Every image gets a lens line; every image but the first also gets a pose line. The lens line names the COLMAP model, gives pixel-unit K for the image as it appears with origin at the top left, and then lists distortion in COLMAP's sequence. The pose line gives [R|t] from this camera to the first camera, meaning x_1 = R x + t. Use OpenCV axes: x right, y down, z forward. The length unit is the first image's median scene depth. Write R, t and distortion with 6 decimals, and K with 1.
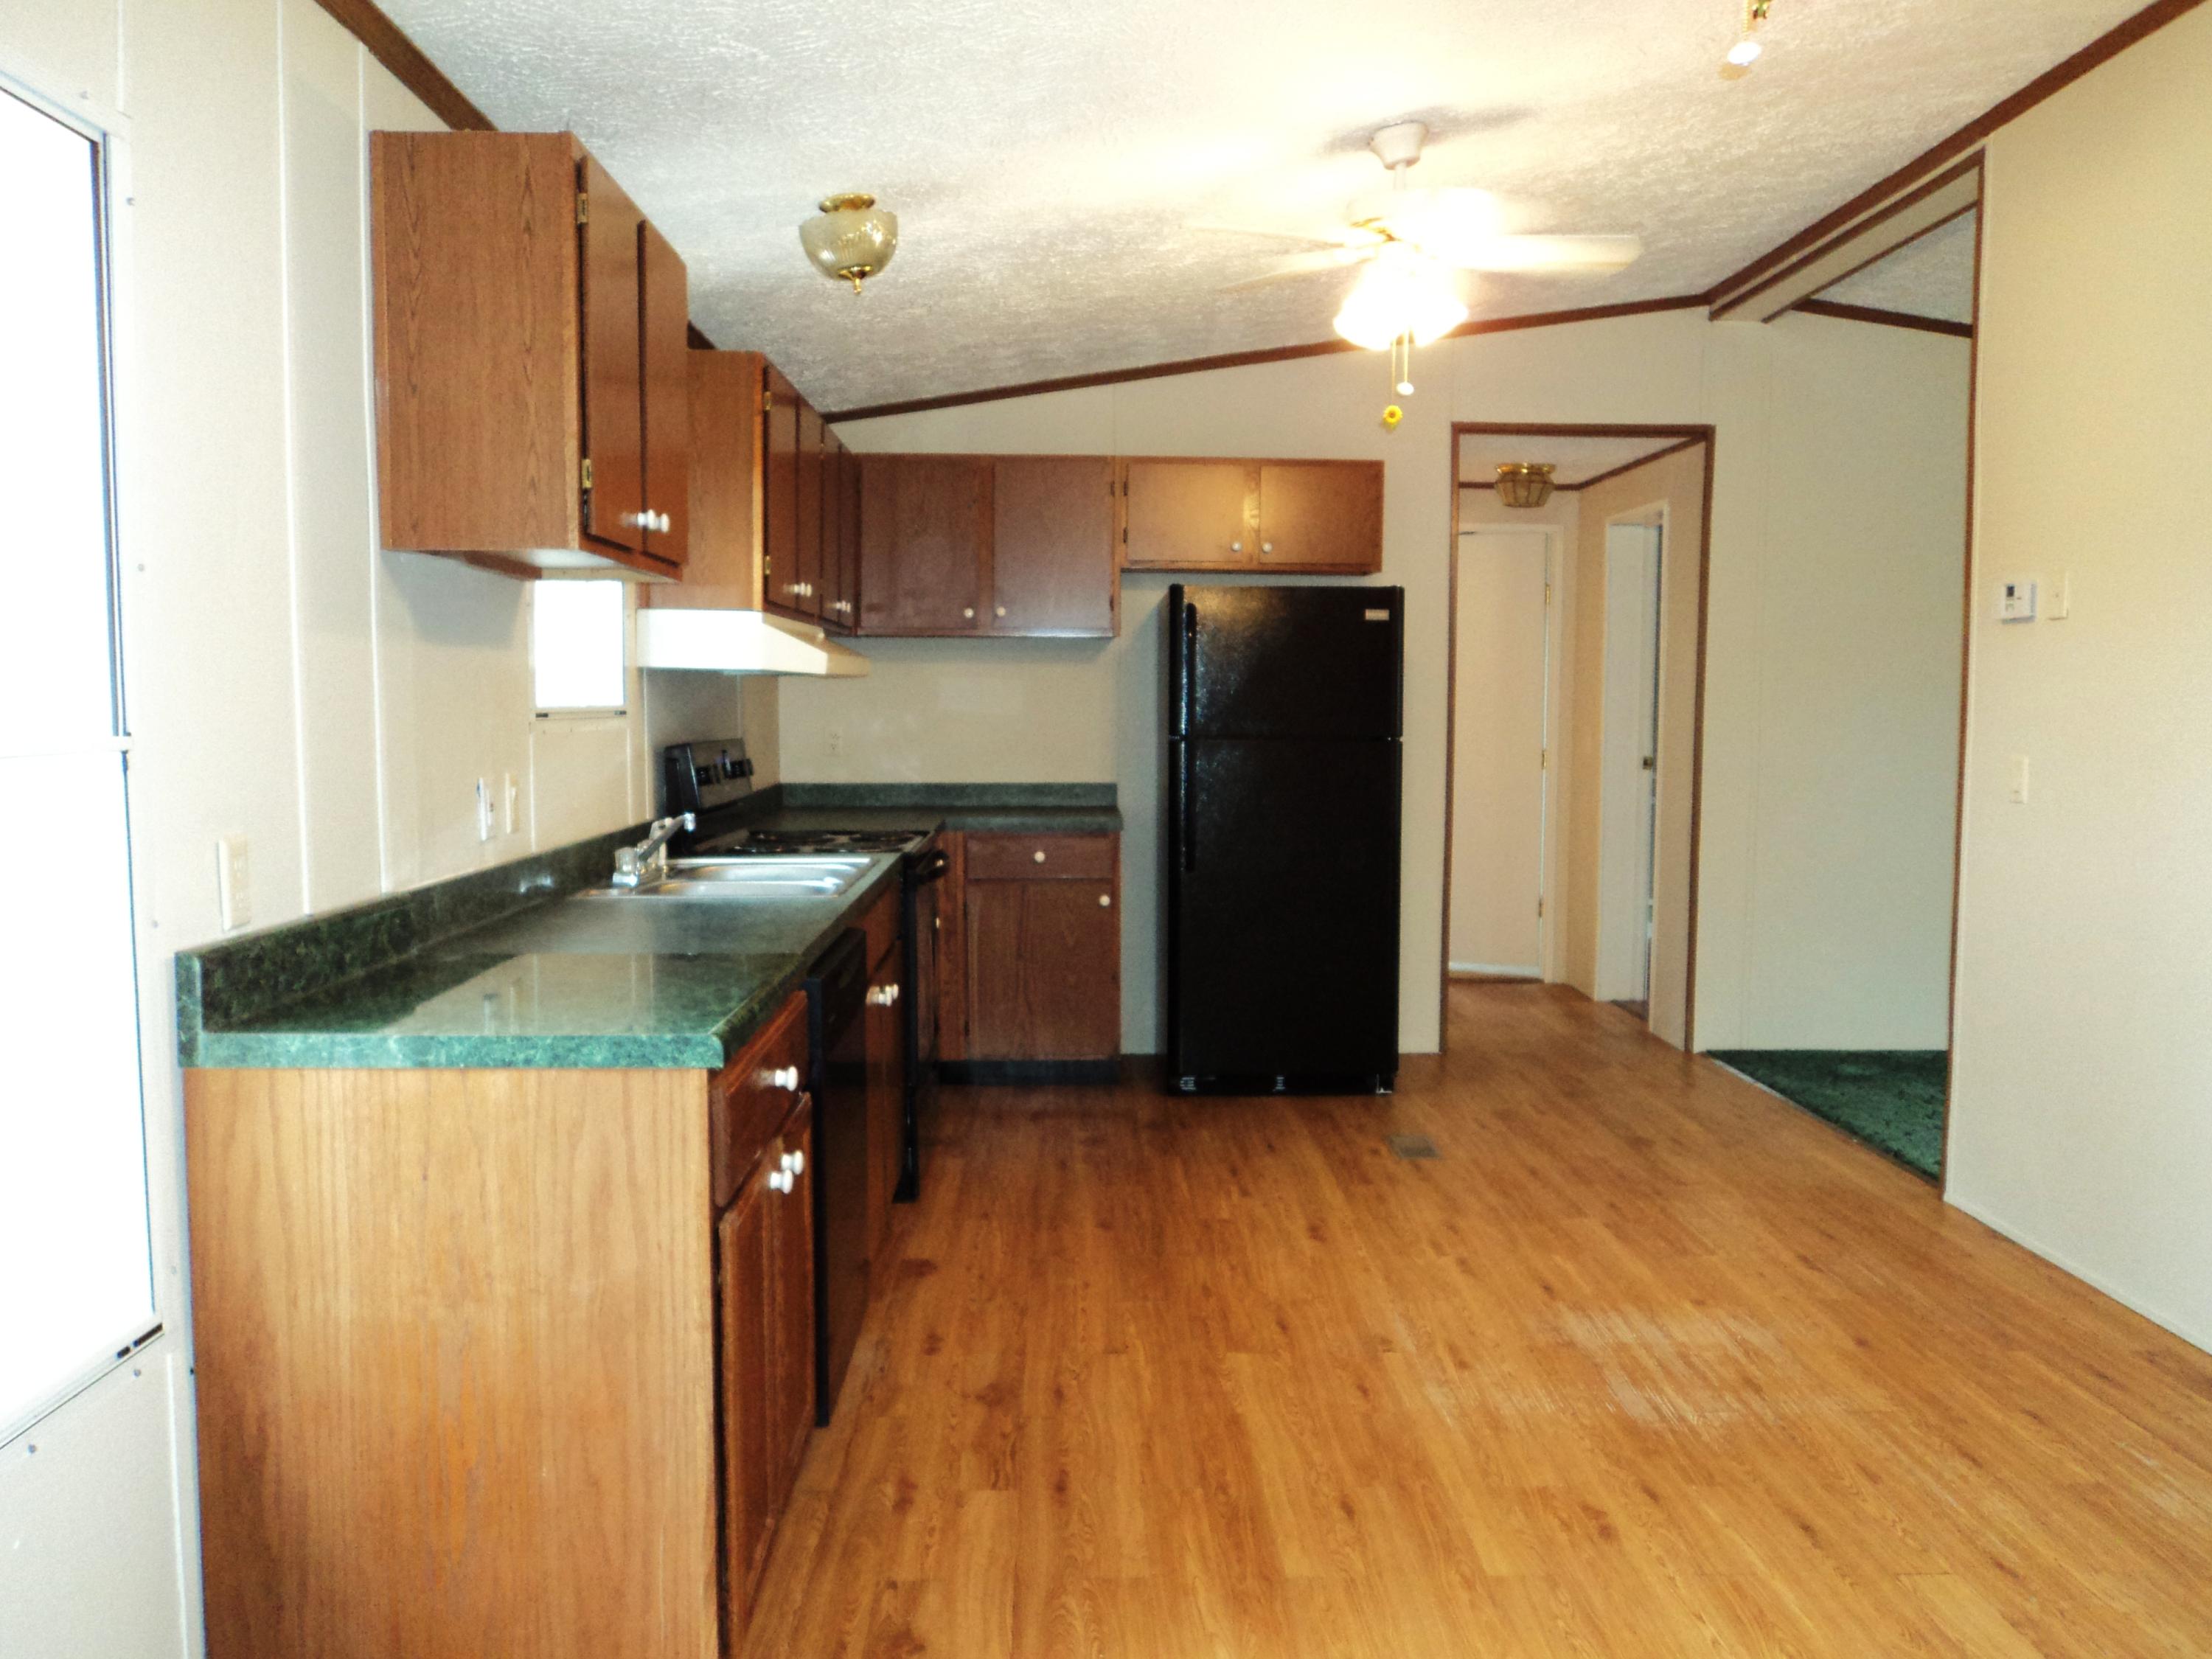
lens RADIAL K [[1779.7, 0, 1106.8], [0, 1779.7, 815.2], [0, 0, 1]] dist [-0.024490, 0.010153]
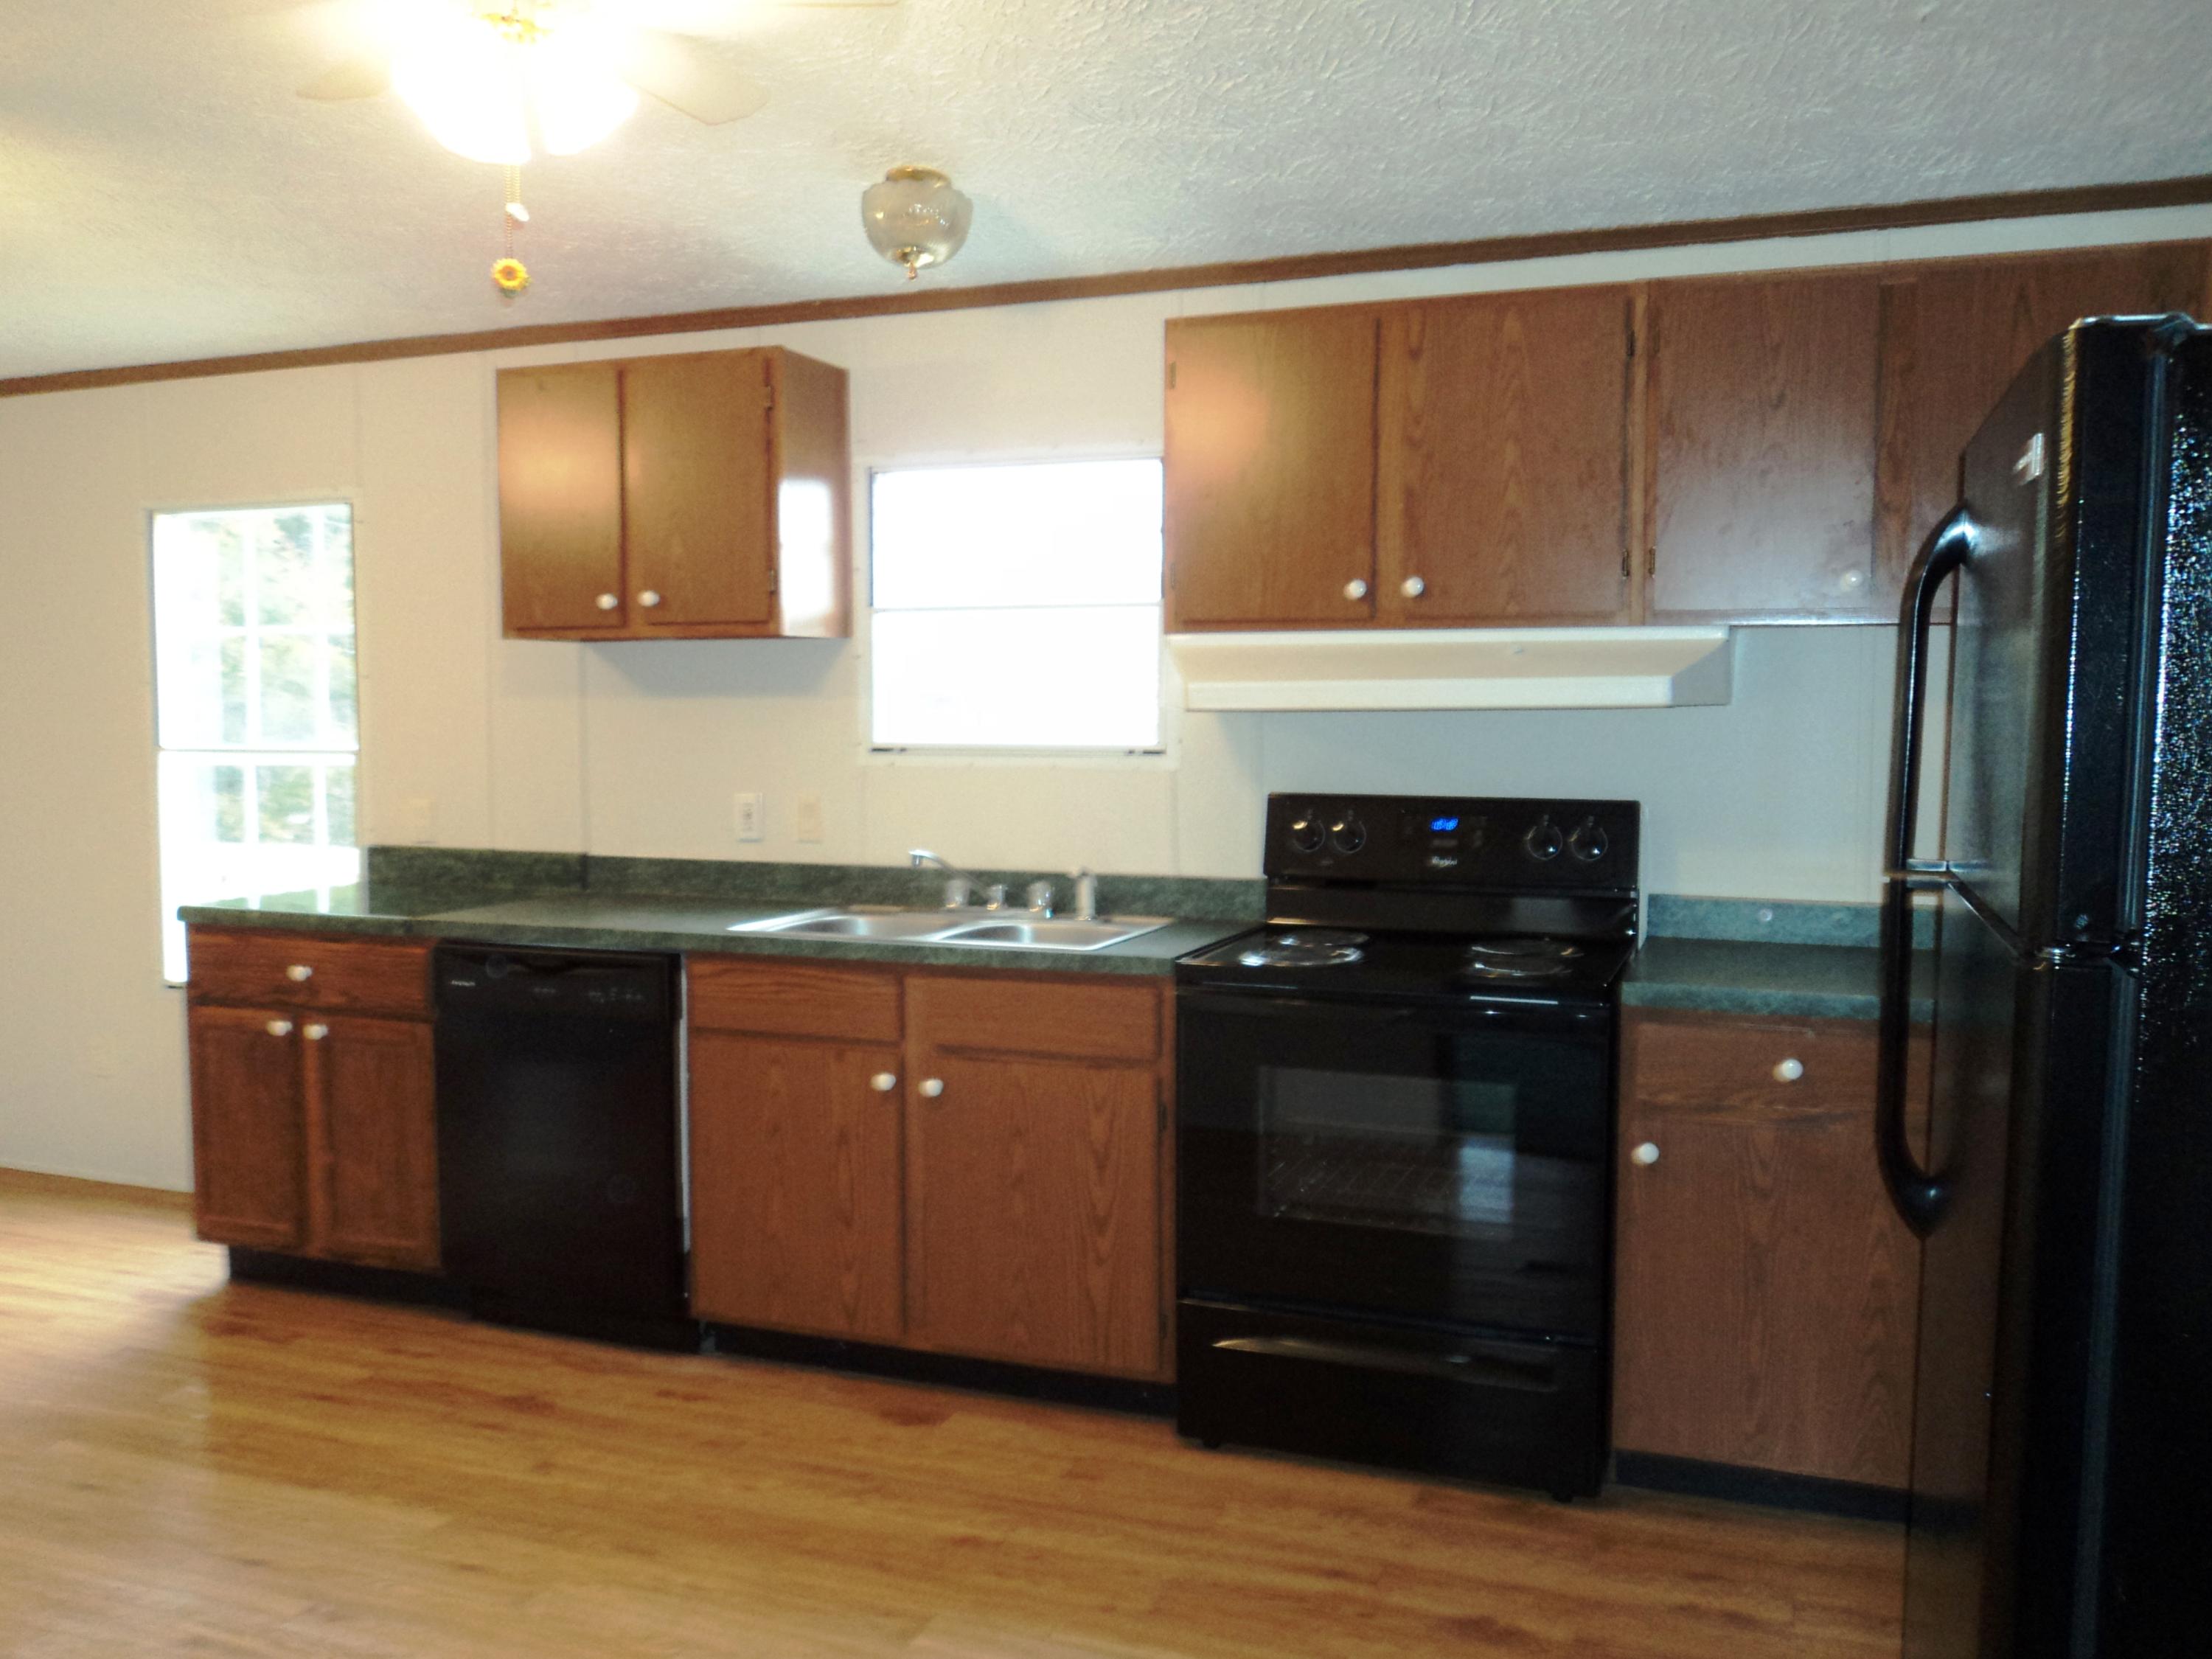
lens RADIAL K [[1779.7, 0, 1104.9], [0, 1779.7, 833.0], [0, 0, 1]] dist [-0.024490, 0.010153]
pose [[-0.373546, 0.065273, -0.925312, 0.642326], [-0.062217, 0.993512, 0.095201, -0.110079], [0.925523, 0.093132, -0.367061, 1.415098]]
